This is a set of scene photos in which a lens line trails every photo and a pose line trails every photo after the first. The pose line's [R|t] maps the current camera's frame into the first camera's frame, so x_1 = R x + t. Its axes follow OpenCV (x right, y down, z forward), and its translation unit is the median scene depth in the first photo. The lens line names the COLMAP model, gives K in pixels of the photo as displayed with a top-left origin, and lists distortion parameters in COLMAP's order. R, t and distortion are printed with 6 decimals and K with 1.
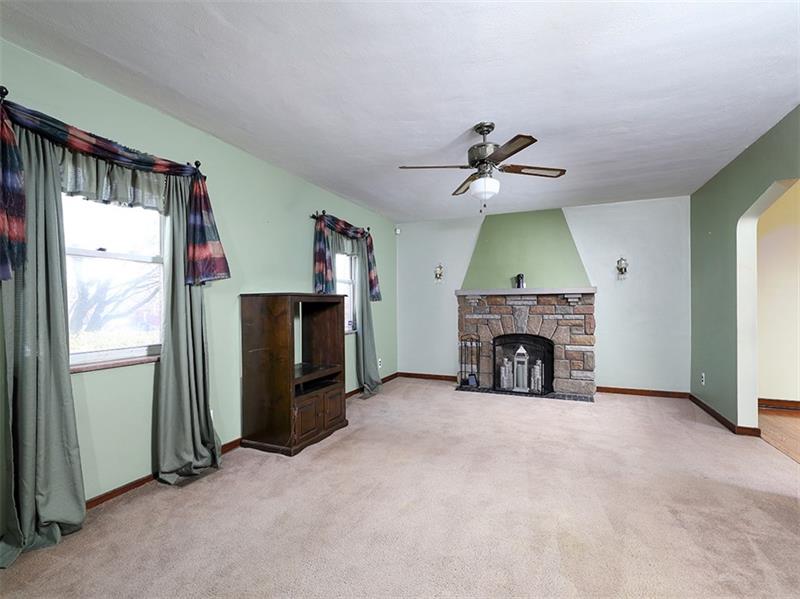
lens RADIAL K [[385.2, 0, 402.3], [0, 385.2, 305.5], [0, 0, 1]] dist [-0.000573, -0.000380]
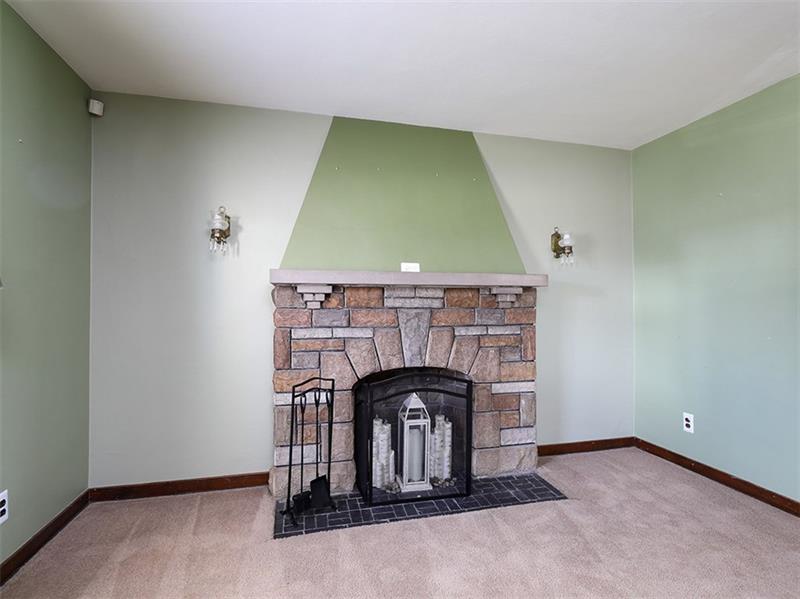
lens RADIAL K [[385.2, 0, 400.2], [0, 385.2, 304.6], [0, 0, 1]] dist [-0.000573, -0.000380]
pose [[0.805648, 0.009459, 0.592319, 0.008461], [-0.001642, 0.999904, -0.013733, 0.001628], [-0.592392, 0.010091, 0.805586, 0.631048]]
